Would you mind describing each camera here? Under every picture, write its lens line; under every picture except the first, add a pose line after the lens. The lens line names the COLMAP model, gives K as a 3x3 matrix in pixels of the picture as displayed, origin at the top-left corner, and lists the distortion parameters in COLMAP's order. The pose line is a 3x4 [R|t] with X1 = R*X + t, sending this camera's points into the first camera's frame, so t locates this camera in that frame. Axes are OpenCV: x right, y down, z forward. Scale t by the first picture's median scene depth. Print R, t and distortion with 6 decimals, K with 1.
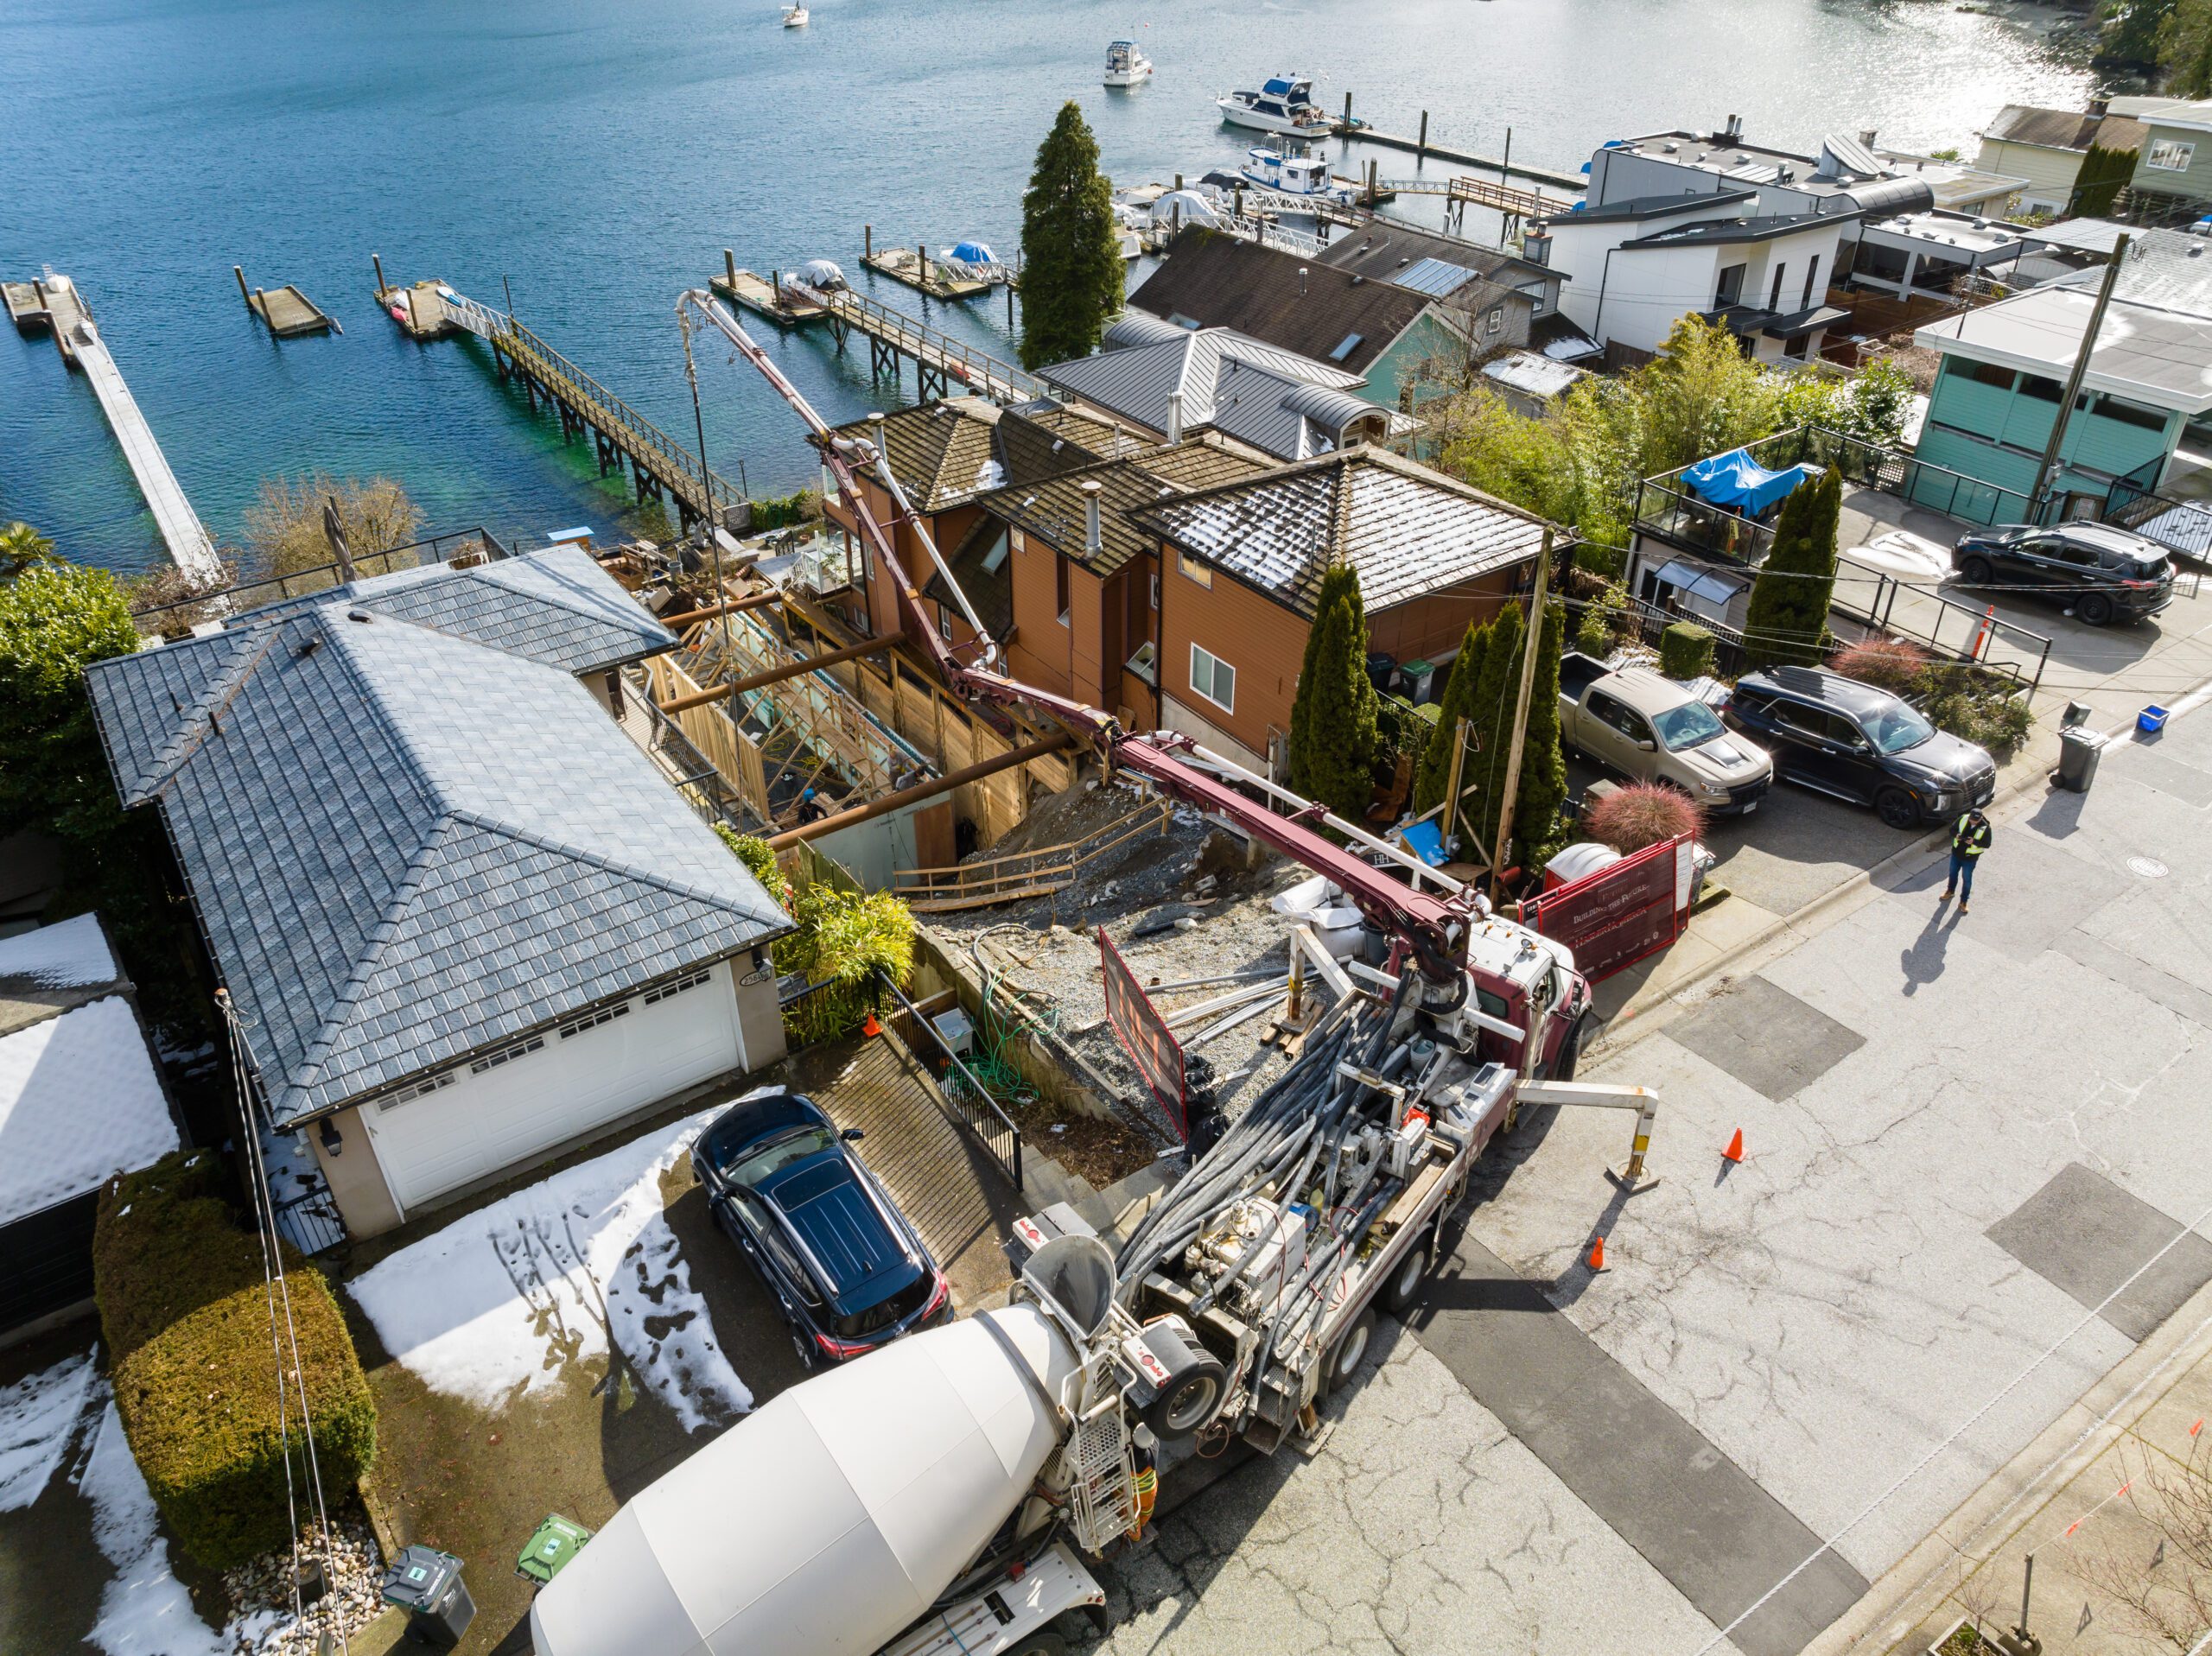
lens RADIAL K [[1553.7, 0, 1103.0], [0, 1553.7, 817.6], [0, 0, 1]] dist [-0.050617, 0.008199]
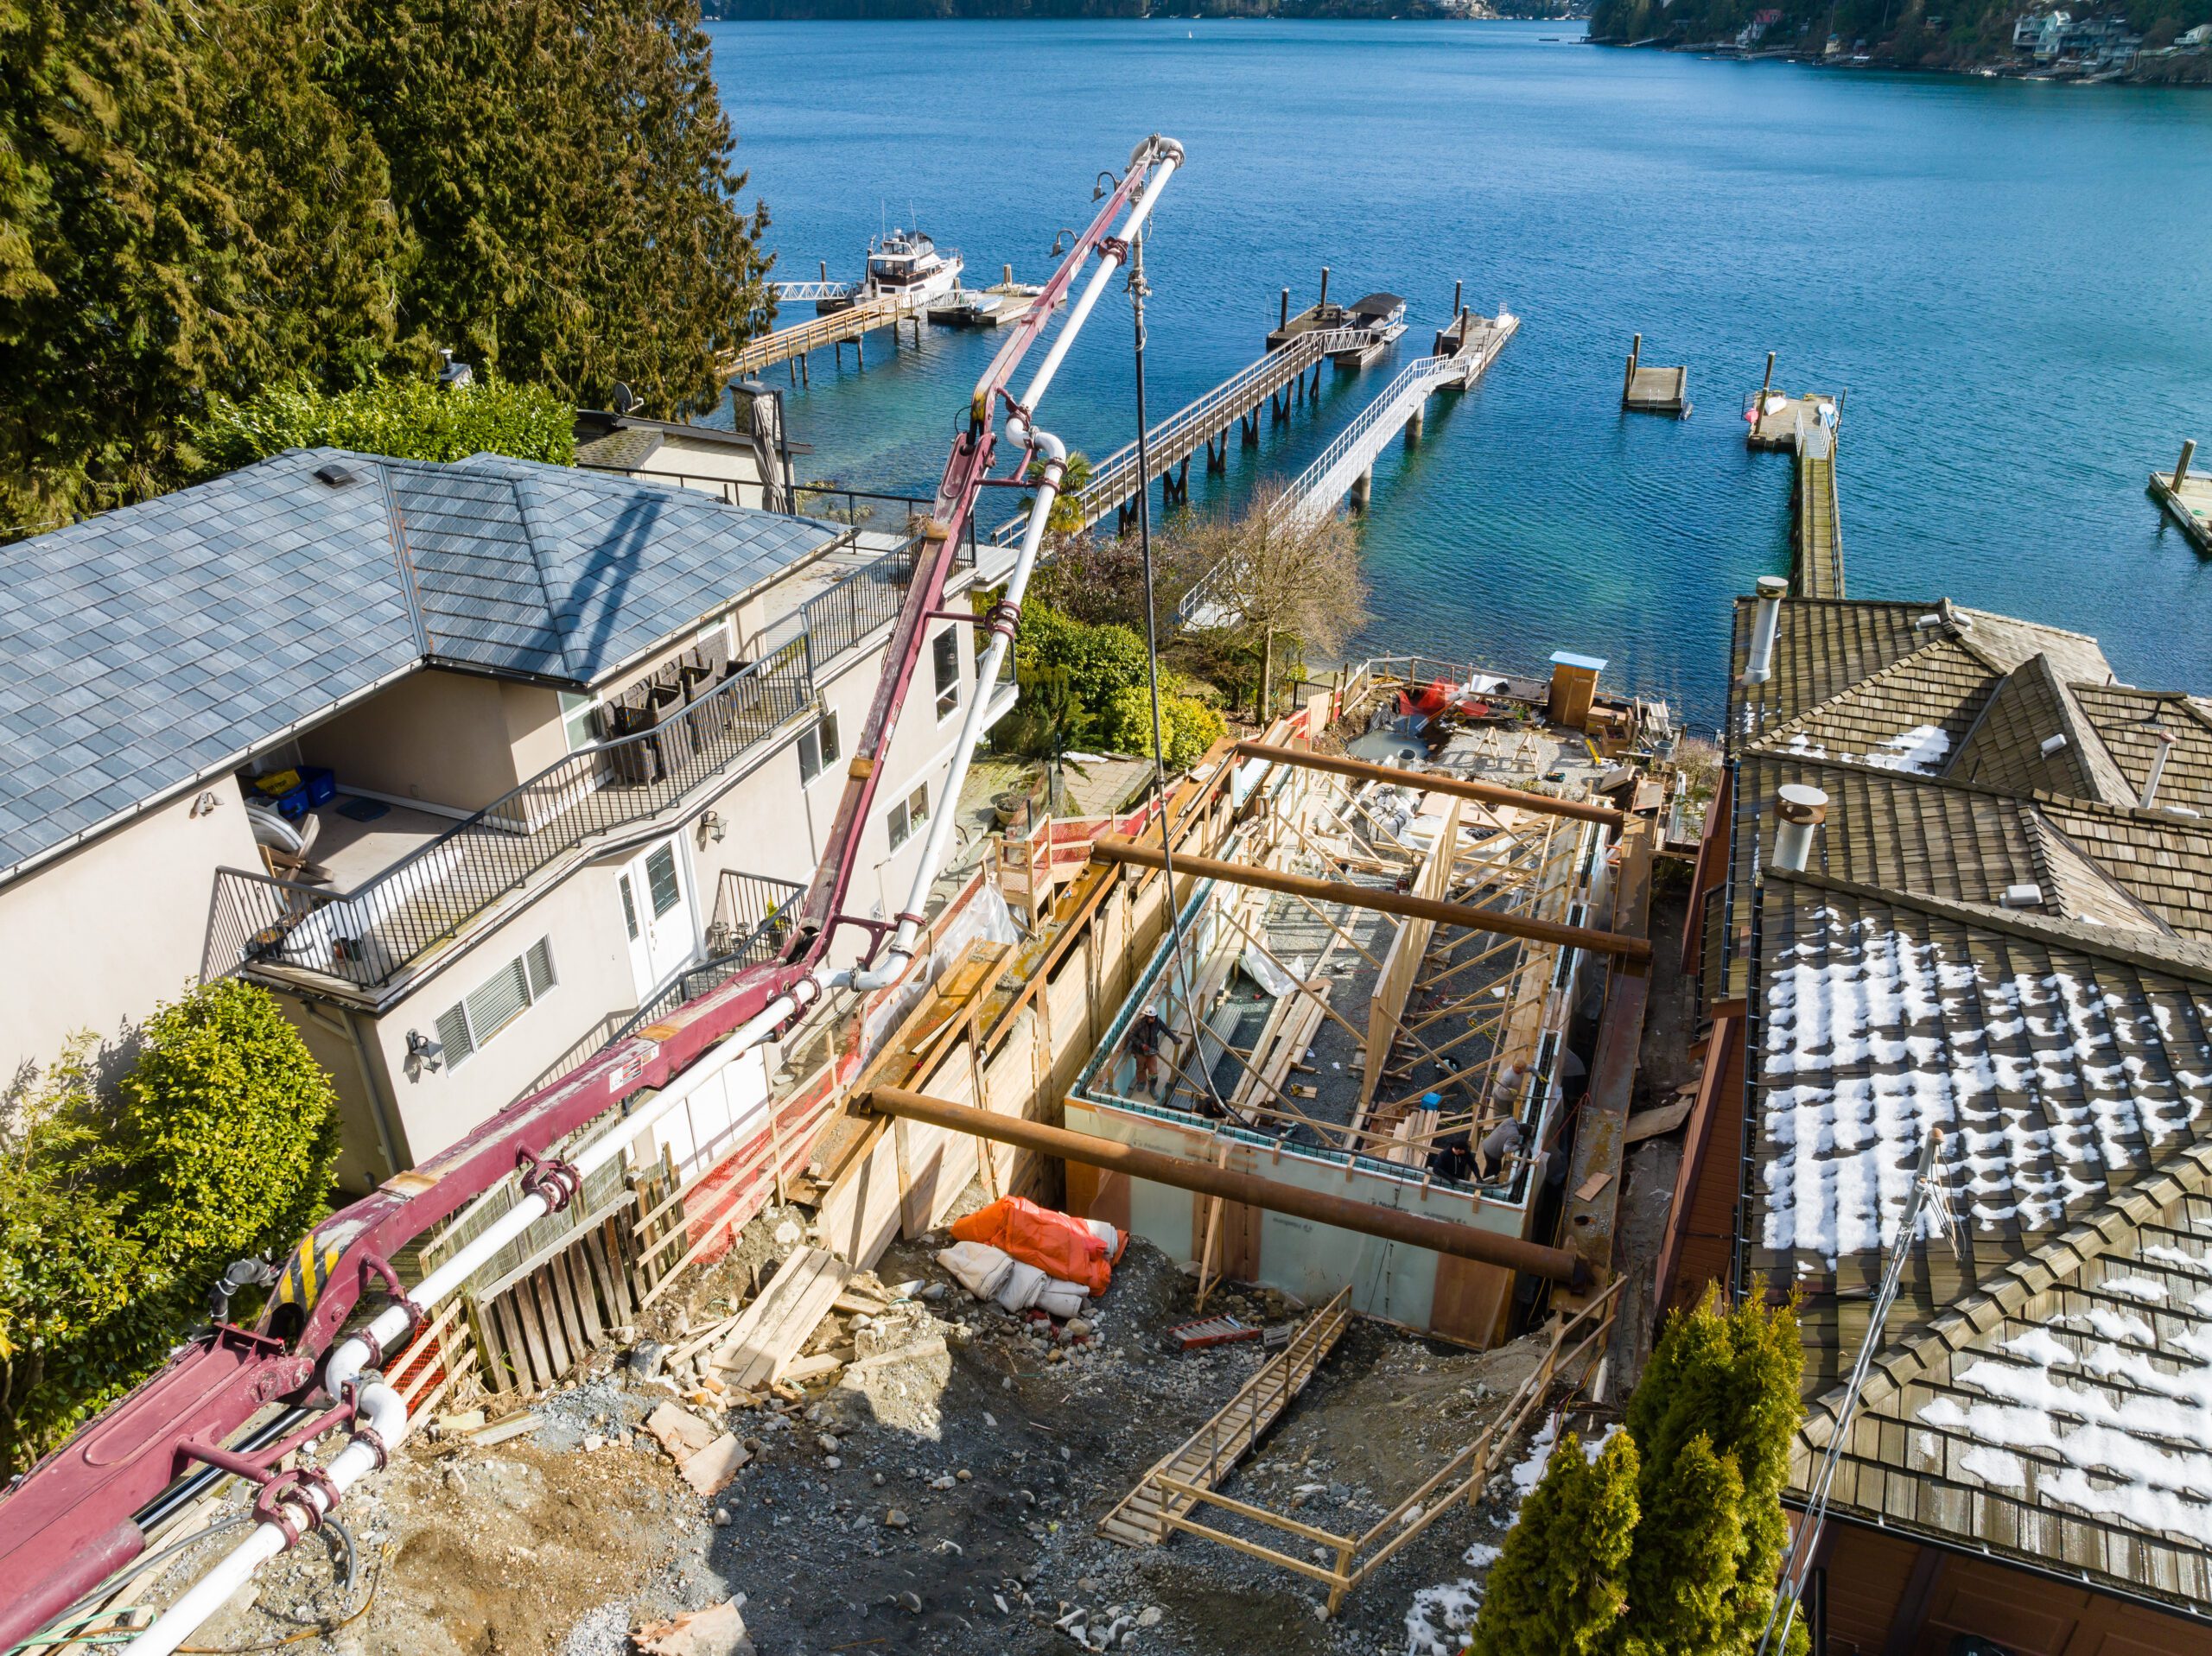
lens RADIAL K [[1553.7, 0, 1103.3], [0, 1553.7, 826.7], [0, 0, 1]] dist [-0.050617, 0.008199]
pose [[0.556069, 0.398901, -0.729154, 0.114162], [-0.462599, 0.877394, 0.127212, -0.101249], [0.690500, 0.266567, 0.672422, 0.348197]]
